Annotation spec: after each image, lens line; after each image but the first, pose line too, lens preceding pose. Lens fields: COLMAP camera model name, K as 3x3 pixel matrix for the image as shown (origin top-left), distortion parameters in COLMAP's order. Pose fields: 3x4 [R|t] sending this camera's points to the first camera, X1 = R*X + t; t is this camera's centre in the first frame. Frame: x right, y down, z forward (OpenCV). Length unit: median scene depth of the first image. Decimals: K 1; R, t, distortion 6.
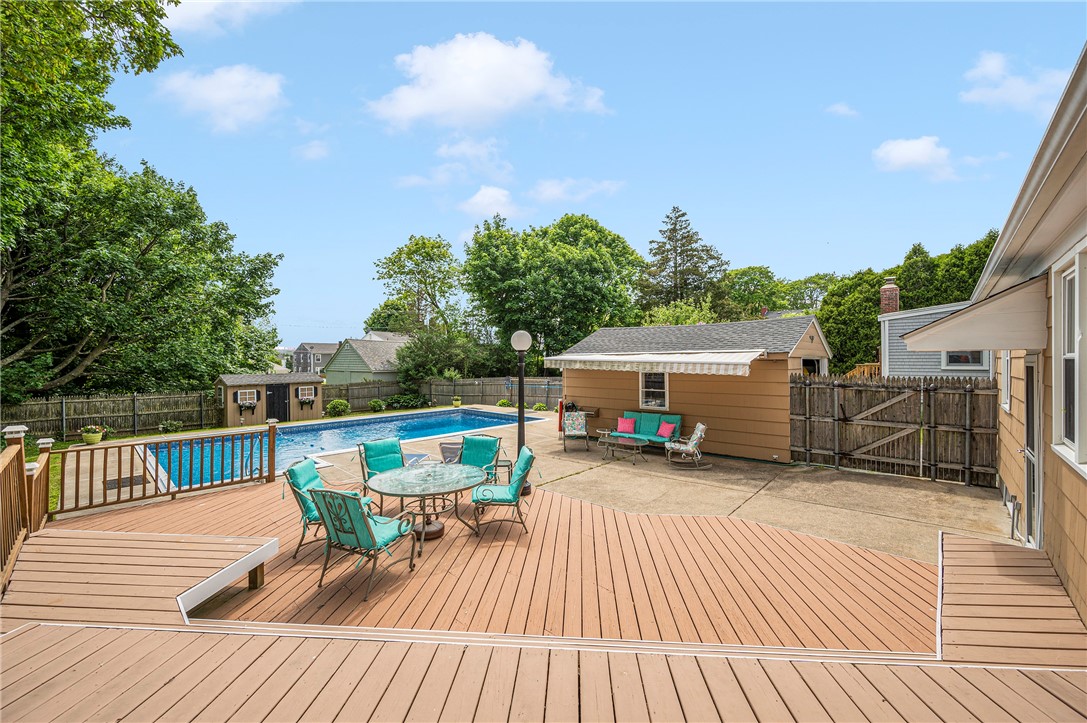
lens RADIAL K [[433.6, 0, 546.3], [0, 433.6, 354.7], [0, 0, 1]] dist [0.000167, 0.000117]
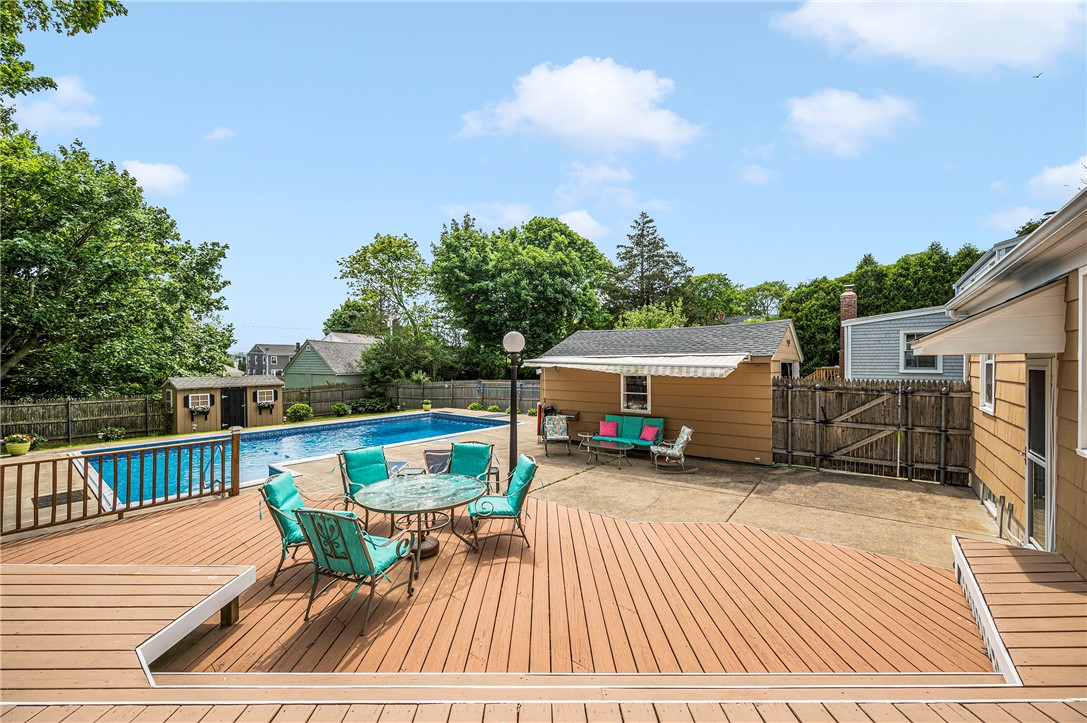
lens RADIAL K [[428.3, 0, 543.5], [0, 428.3, 361.5], [0, 0, 1]] dist [0.000181, 0.000317]
pose [[0.996816, 0.003425, 0.079664, -0.024652], [-0.004132, 0.999954, 0.008710, 0.000539], [-0.079630, -0.009011, 0.996784, 0.022012]]
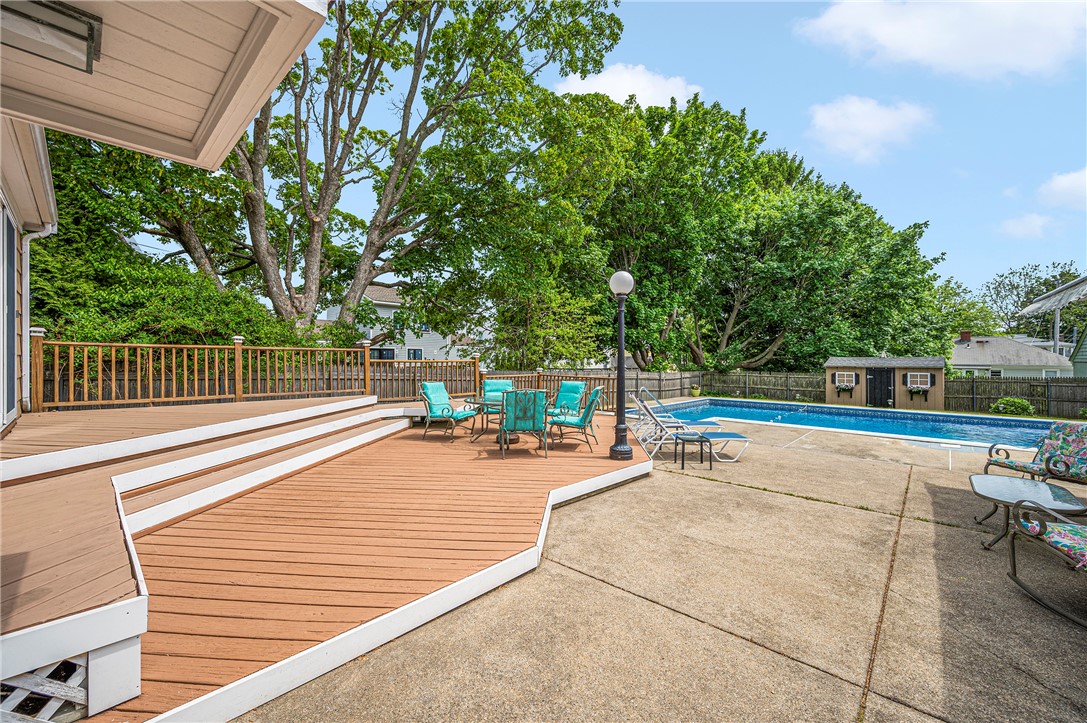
lens RADIAL K [[427.5, 0, 543.5], [0, 427.5, 361.5], [0, 0, 1]] dist [-0.000880, -0.000182]
pose [[-0.008524, 0.009405, -0.999919, 0.291002], [0.005800, 0.999939, 0.009356, 0.042743], [0.999947, -0.005720, -0.008578, 0.311194]]
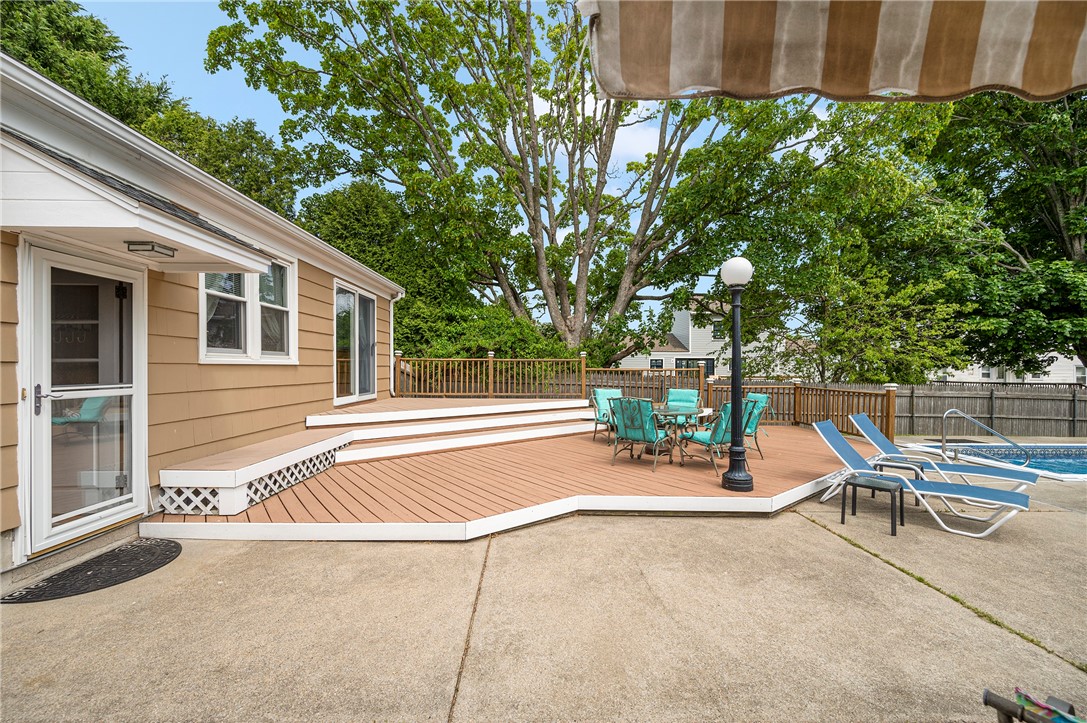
lens RADIAL K [[433.6, 0, 546.3], [0, 433.6, 354.7], [0, 0, 1]] dist [0.000167, 0.000117]
pose [[-0.724618, -0.017716, -0.688923, 0.239510], [0.008599, 0.999359, -0.034743, 0.045509], [0.689097, -0.031099, -0.724002, 0.475494]]
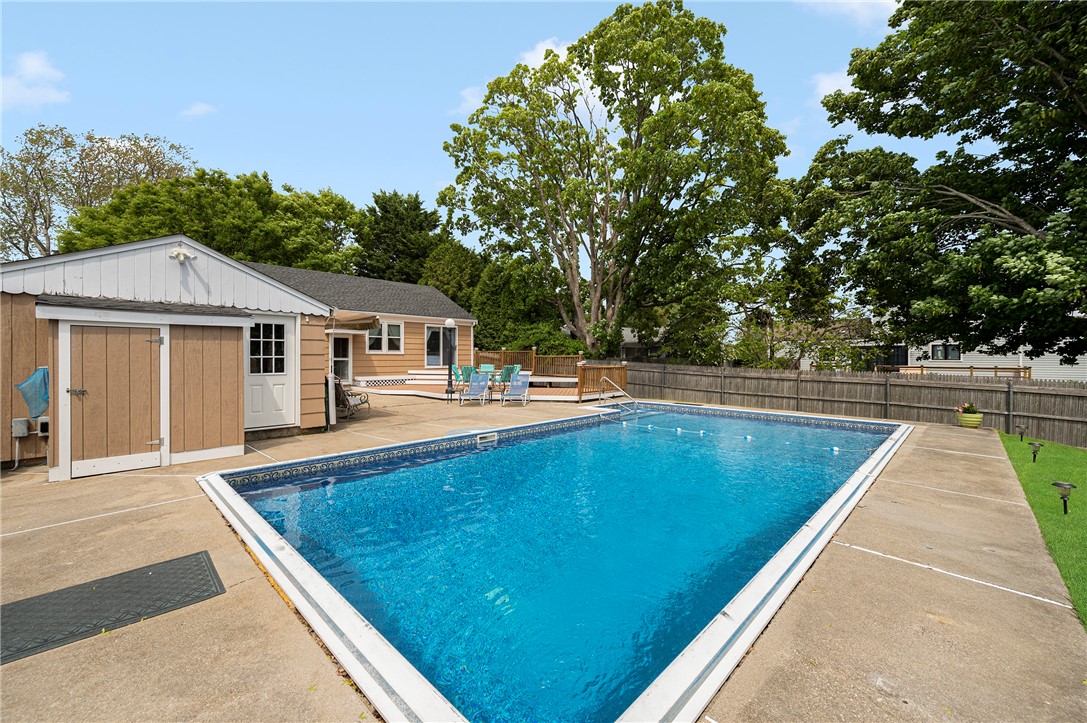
lens RADIAL K [[431.0, 0, 540.6], [0, 431.0, 342.0], [0, 0, 1]] dist [0.000790, 0.000111]
pose [[-0.999563, 0.001997, 0.029507, -0.208636], [0.000610, 0.998898, -0.046928, 0.059828], [-0.029568, -0.046890, -0.998462, 1.145348]]
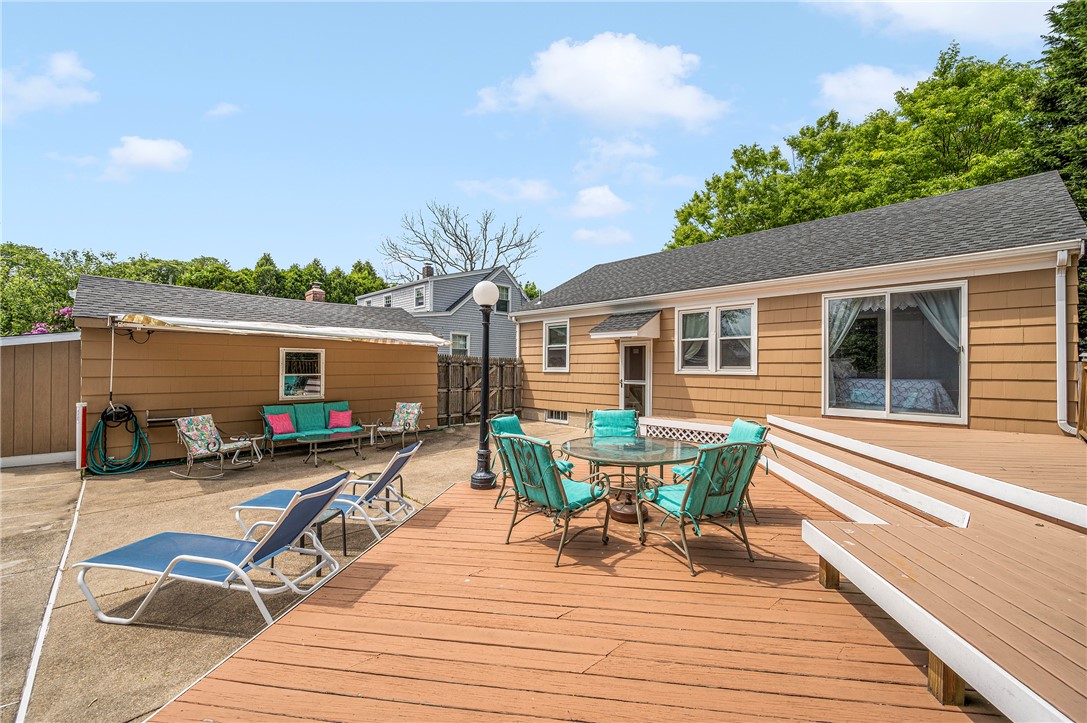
lens RADIAL K [[440.9, 0, 538.6], [0, 440.9, 366.0], [0, 0, 1]] dist [-0.000337, -0.000017]
pose [[0.059477, 0.009239, 0.998187, -0.312665], [-0.018864, 0.999789, -0.008130, 0.038496], [-0.998051, -0.018346, 0.059639, 0.312958]]
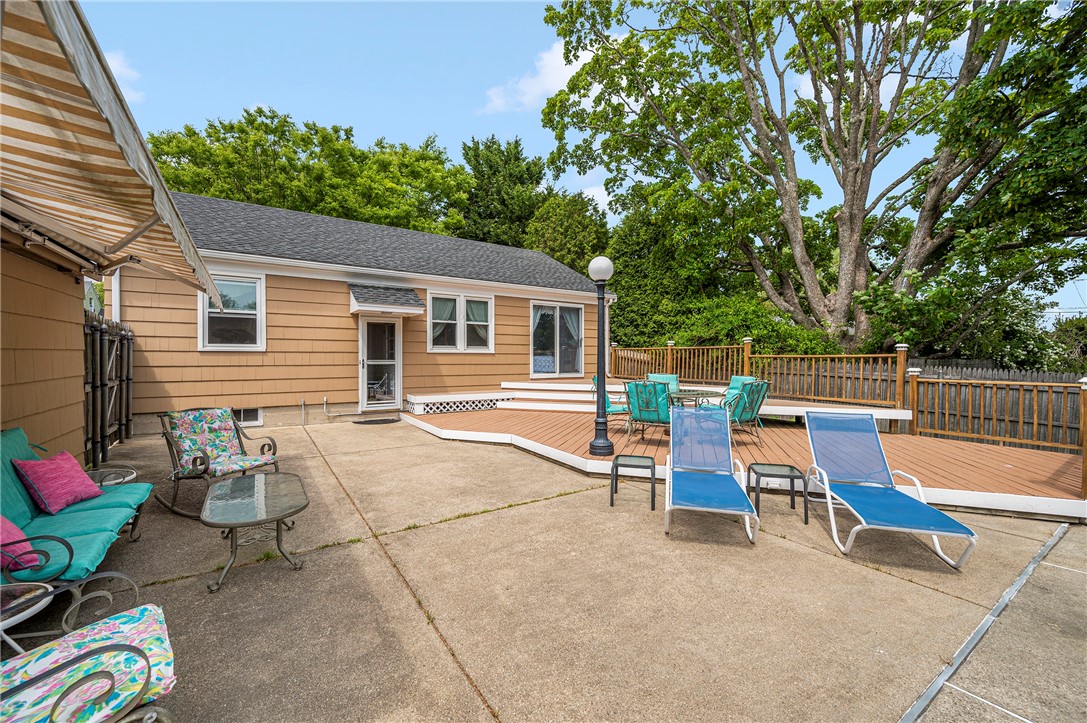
lens RADIAL K [[433.6, 0, 546.3], [0, 433.6, 354.7], [0, 0, 1]] dist [0.000167, 0.000117]
pose [[-0.970527, 0.004400, 0.240952, -0.057325], [-0.000488, 0.999795, -0.020224, 0.053936], [-0.240992, -0.019745, -0.970326, 0.668146]]
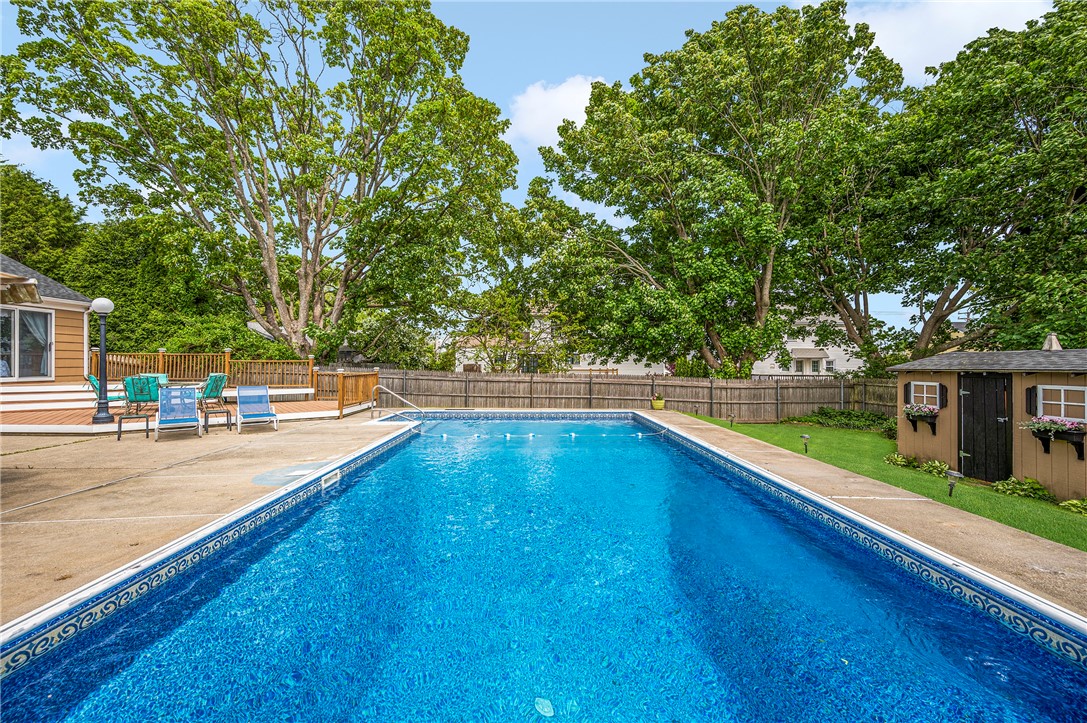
lens RADIAL K [[427.3, 0, 544.2], [0, 427.3, 356.4], [0, 0, 1]] dist [-0.008275, -0.000482]
pose [[-0.718560, -0.009355, -0.695402, -0.046079], [0.008461, 0.999718, -0.022191, 0.058663], [0.695414, -0.021829, -0.718278, 1.029296]]
